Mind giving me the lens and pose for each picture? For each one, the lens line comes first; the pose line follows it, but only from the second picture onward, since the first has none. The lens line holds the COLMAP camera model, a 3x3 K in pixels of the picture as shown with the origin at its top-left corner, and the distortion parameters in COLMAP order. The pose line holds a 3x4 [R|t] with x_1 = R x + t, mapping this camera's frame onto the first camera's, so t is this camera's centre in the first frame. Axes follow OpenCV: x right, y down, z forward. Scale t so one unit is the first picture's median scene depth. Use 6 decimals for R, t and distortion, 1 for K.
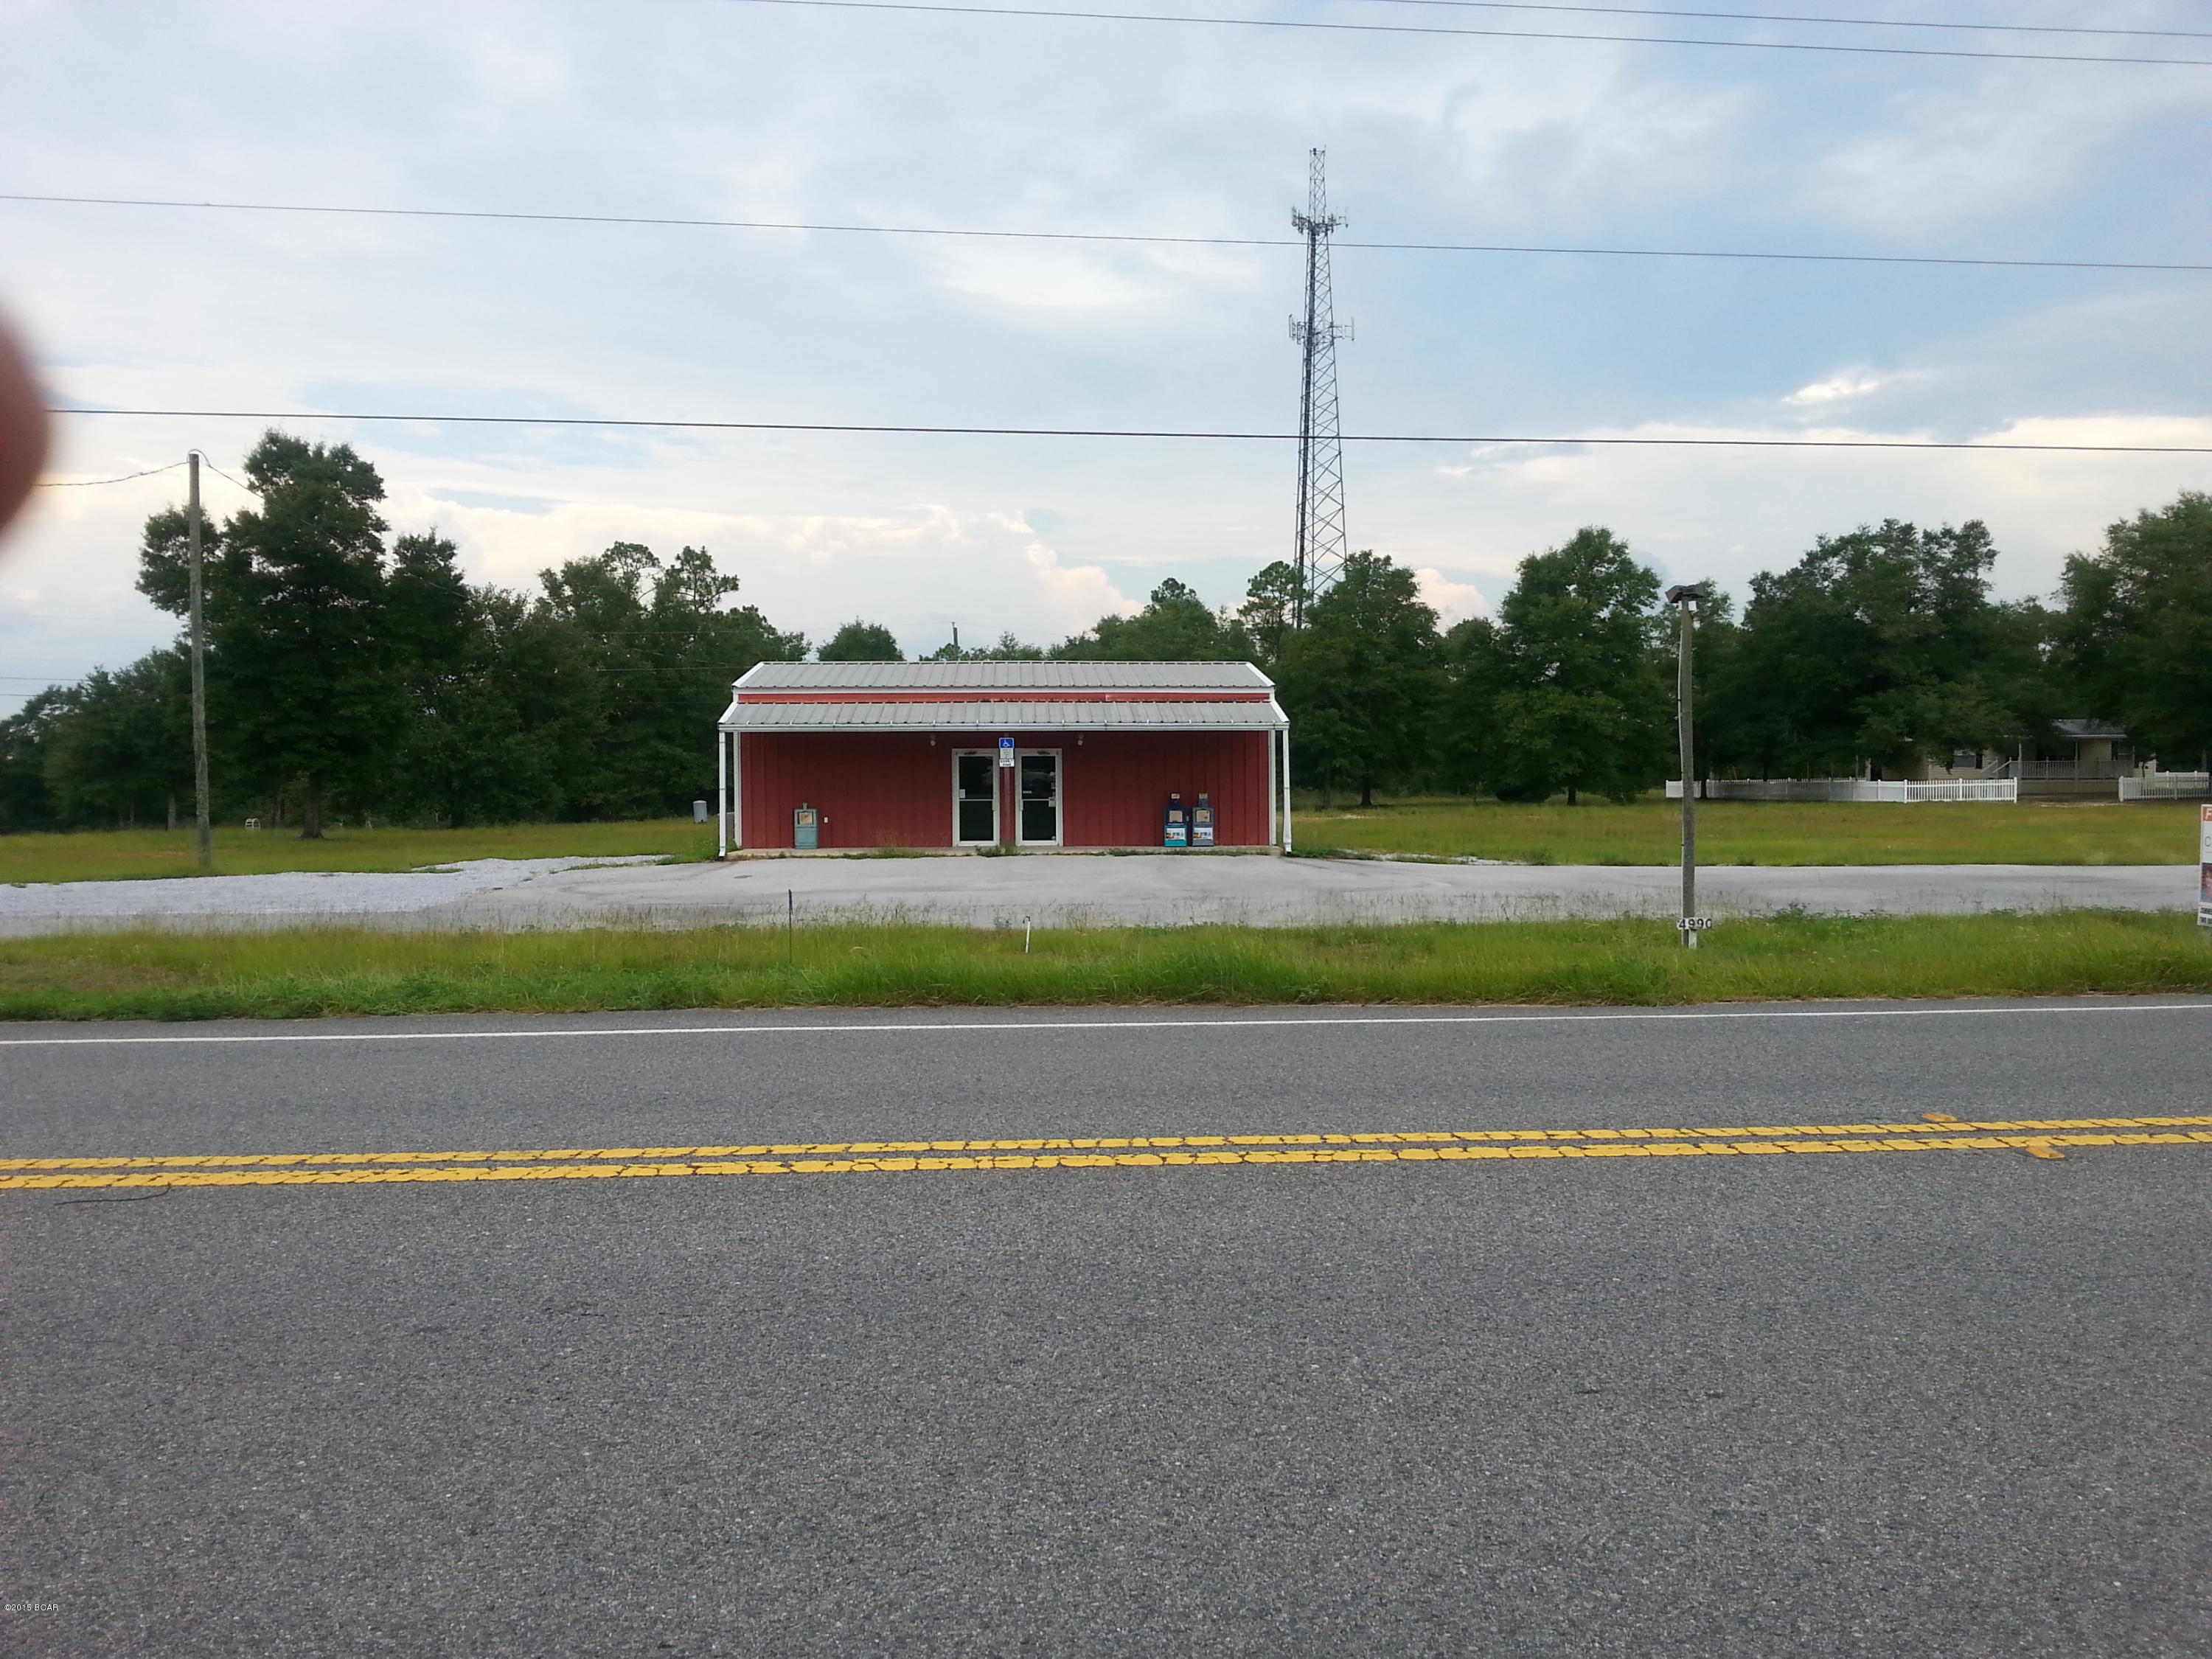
lens RADIAL K [[1970.2, 0, 1103.3], [0, 1970.2, 816.3], [0, 0, 1]] dist [-0.001676, -0.019358]
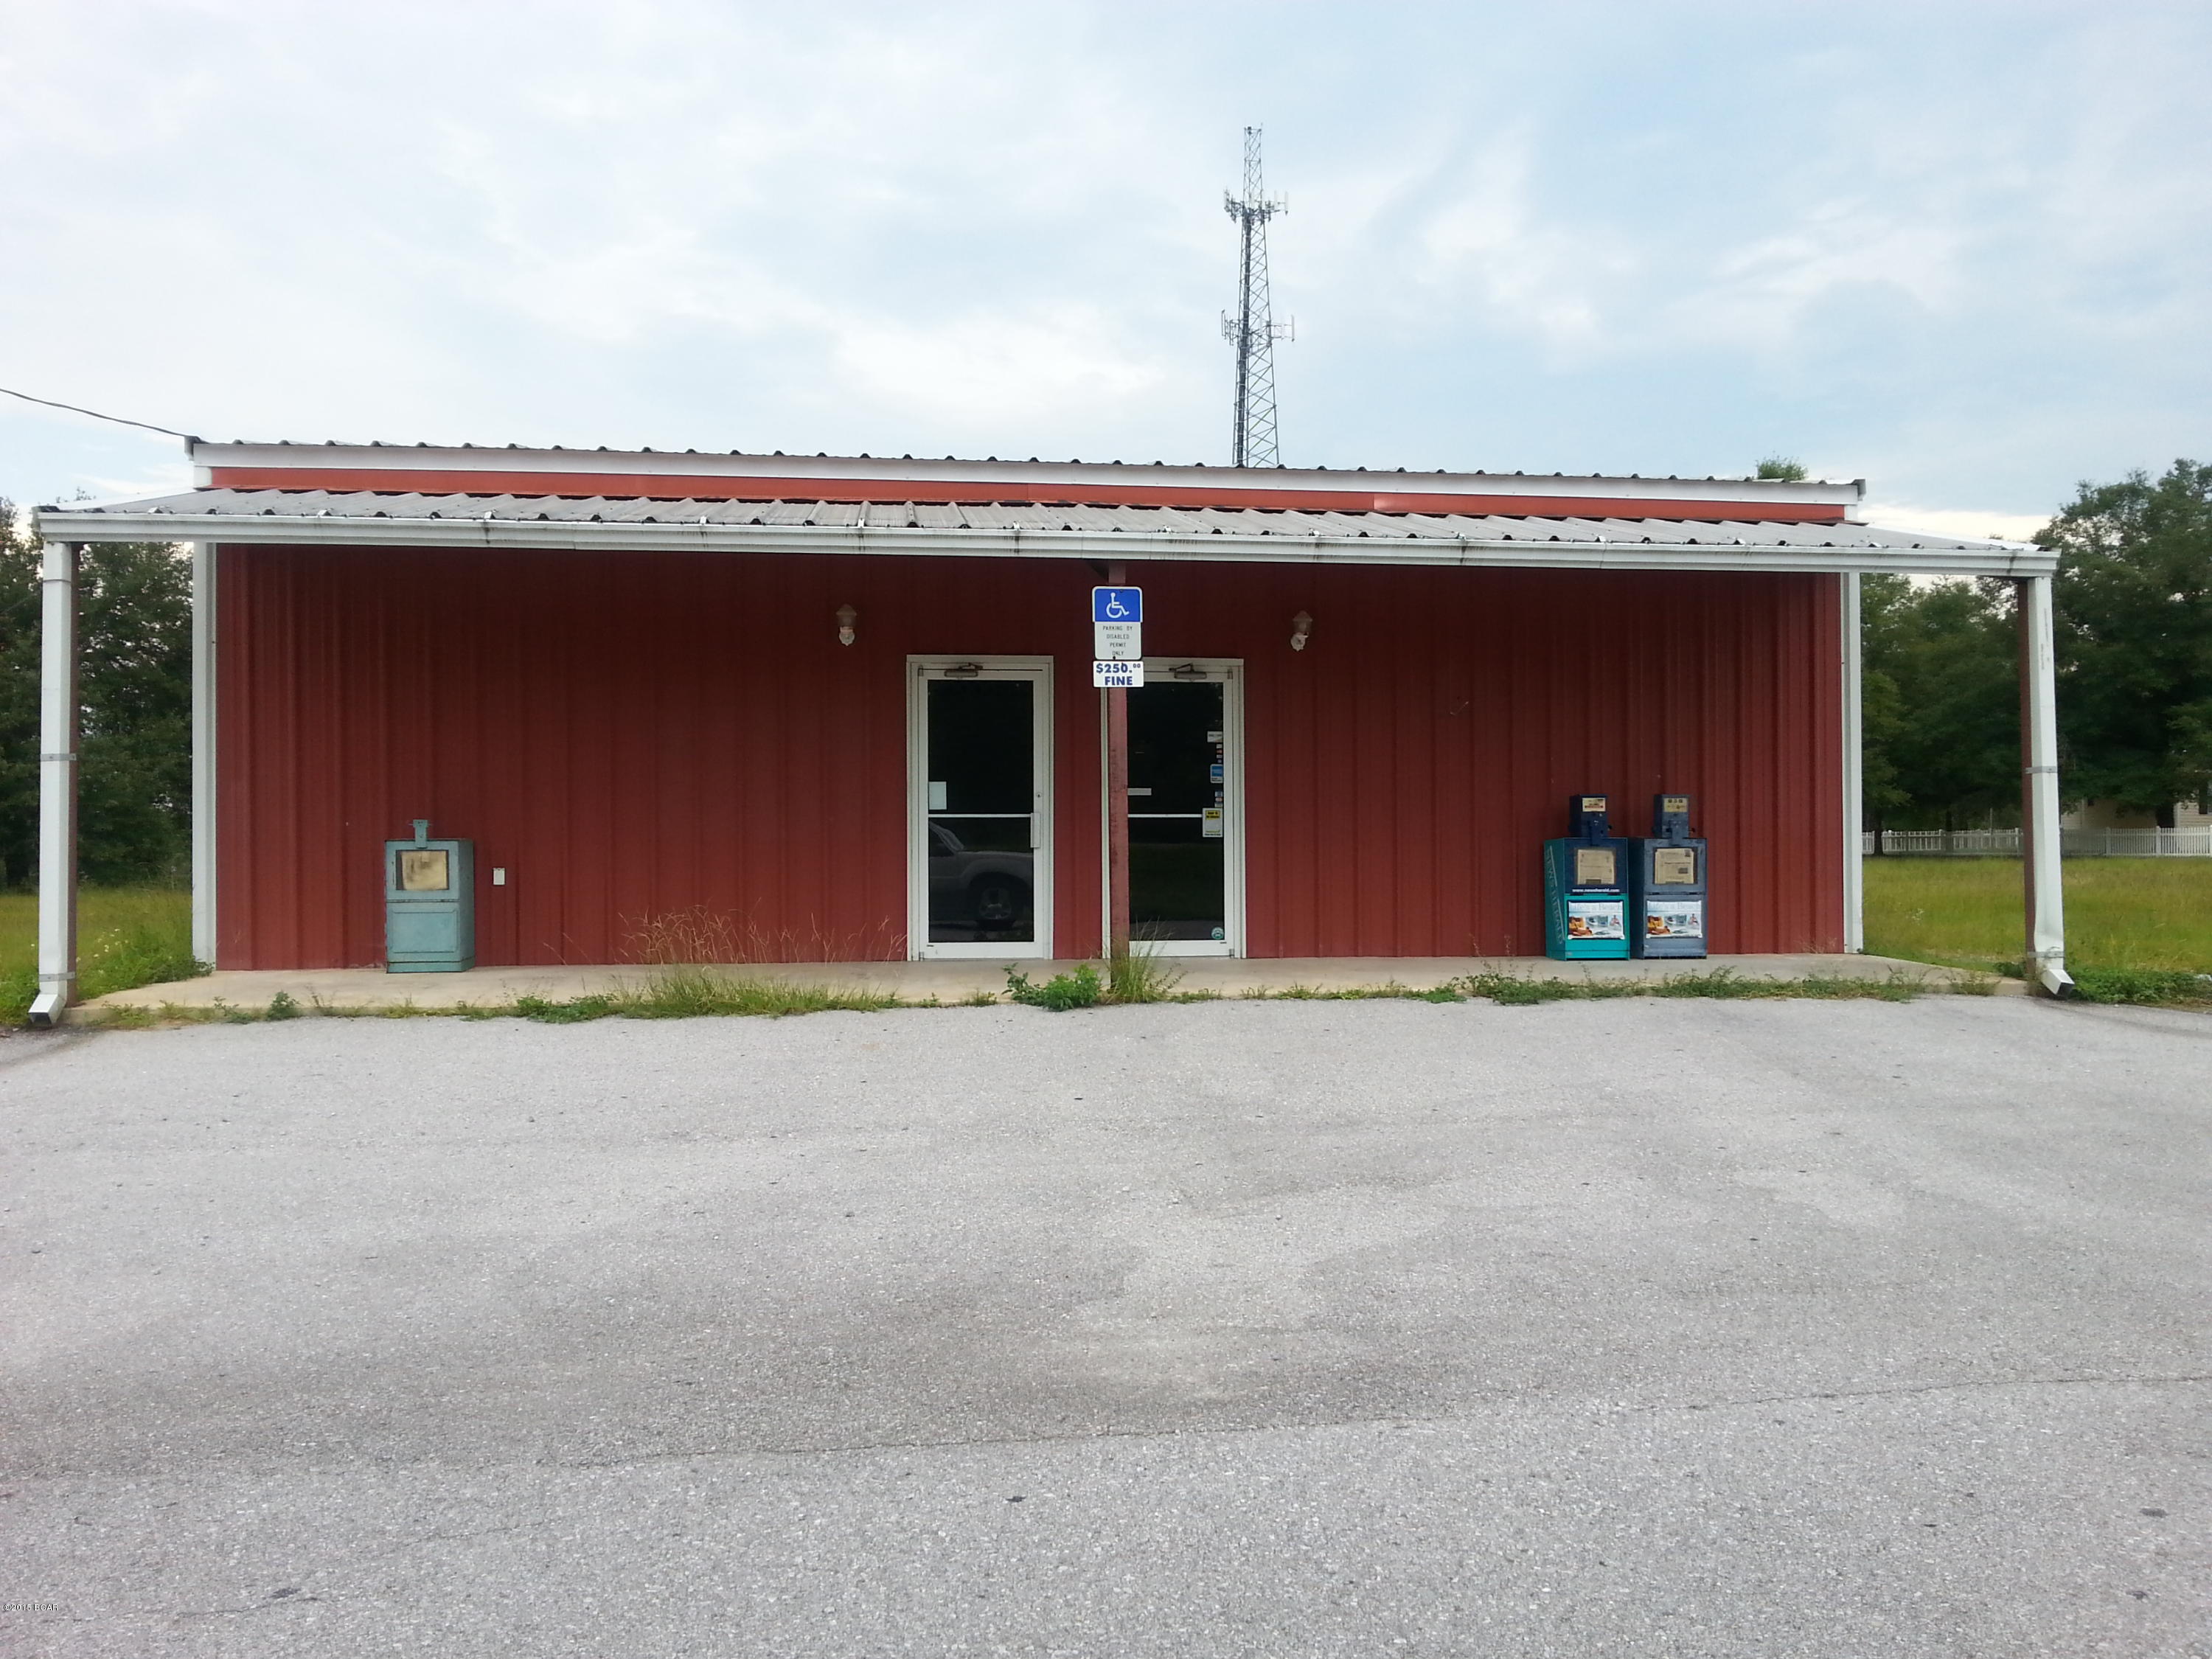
lens RADIAL K [[1970.2, 0, 1121.0], [0, 1970.2, 817.7], [0, 0, 1]] dist [-0.001676, -0.019358]
pose [[0.997450, 0.003941, 0.071258, -0.033008], [-0.001668, 0.999488, -0.031938, 0.001268], [-0.071347, 0.031737, 0.996946, 0.345676]]
